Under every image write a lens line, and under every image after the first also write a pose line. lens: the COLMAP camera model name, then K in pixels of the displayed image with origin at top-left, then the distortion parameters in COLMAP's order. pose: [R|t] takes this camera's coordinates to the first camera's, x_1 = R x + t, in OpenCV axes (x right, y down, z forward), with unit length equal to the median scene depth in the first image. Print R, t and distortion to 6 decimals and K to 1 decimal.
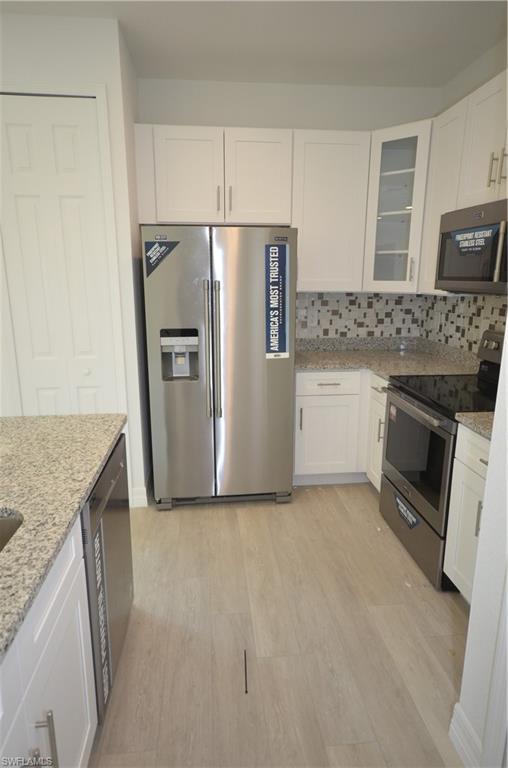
lens RADIAL K [[459.1, 0, 256.9], [0, 459.1, 378.2], [0, 0, 1]] dist [0.015420, 0.005036]
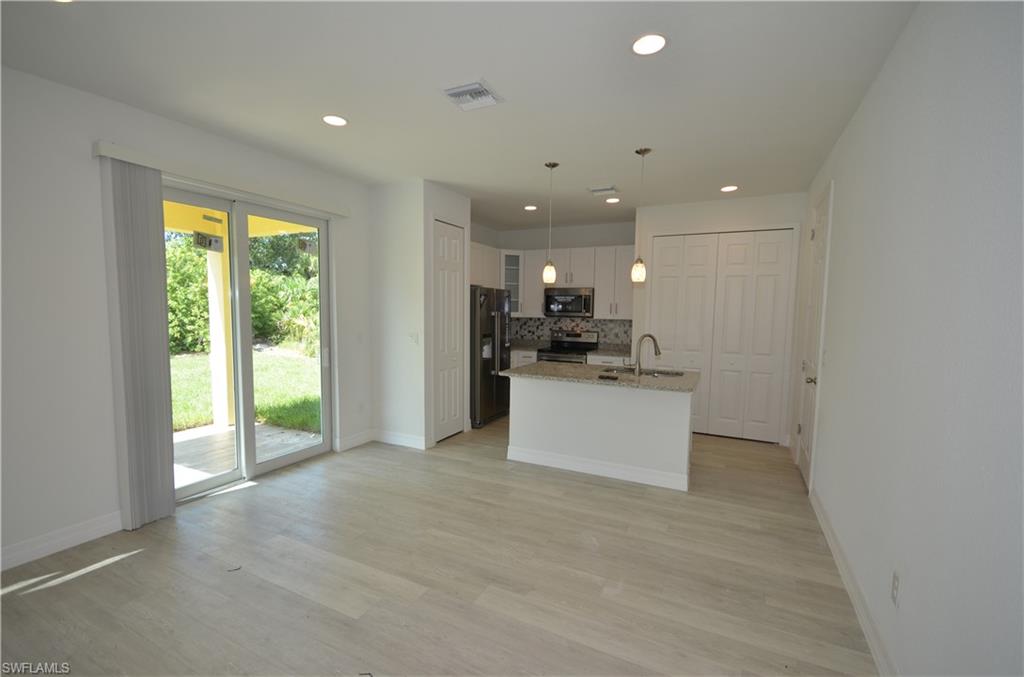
lens RADIAL K [[443.7, 0, 506.3], [0, 443.7, 345.8], [0, 0, 1]] dist [-0.003549, -0.006449]
pose [[0.547114, -0.062391, 0.834730, -1.784184], [0.170104, 0.984697, -0.037892, 0.038302], [-0.819592, 0.162722, 0.549355, -0.187990]]
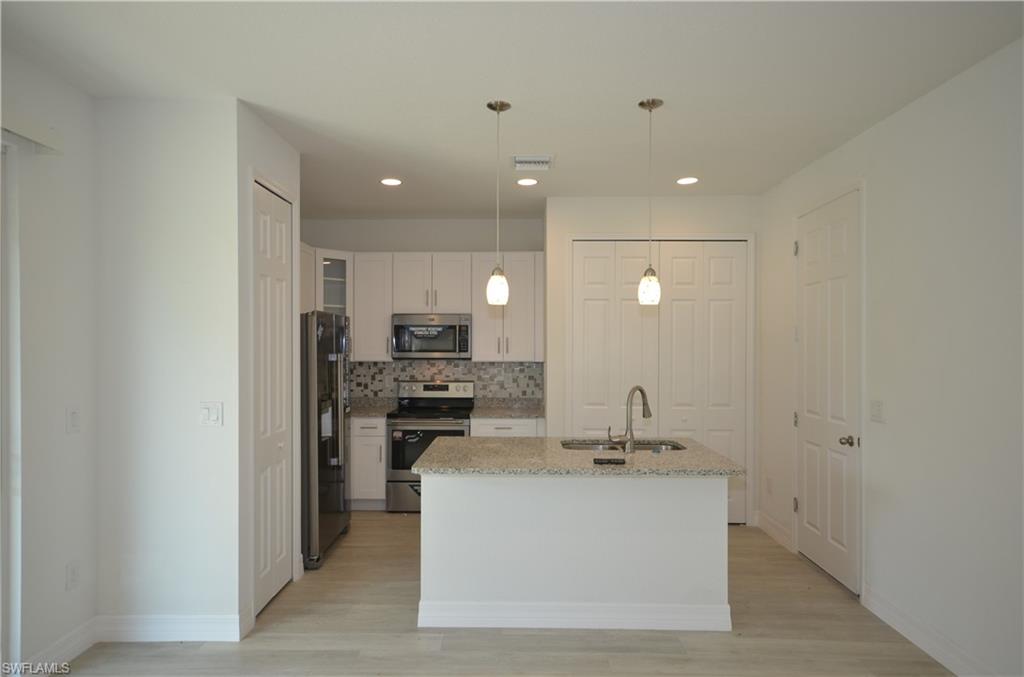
lens RADIAL K [[612.2, 0, 505.5], [0, 612.2, 348.5], [0, 0, 1]] dist [0.015420, 0.005036]
pose [[0.130387, -0.005087, 0.991450, -1.637787], [0.215679, 0.976185, -0.023355, -0.081501], [-0.967720, 0.216880, 0.128379, 0.305089]]
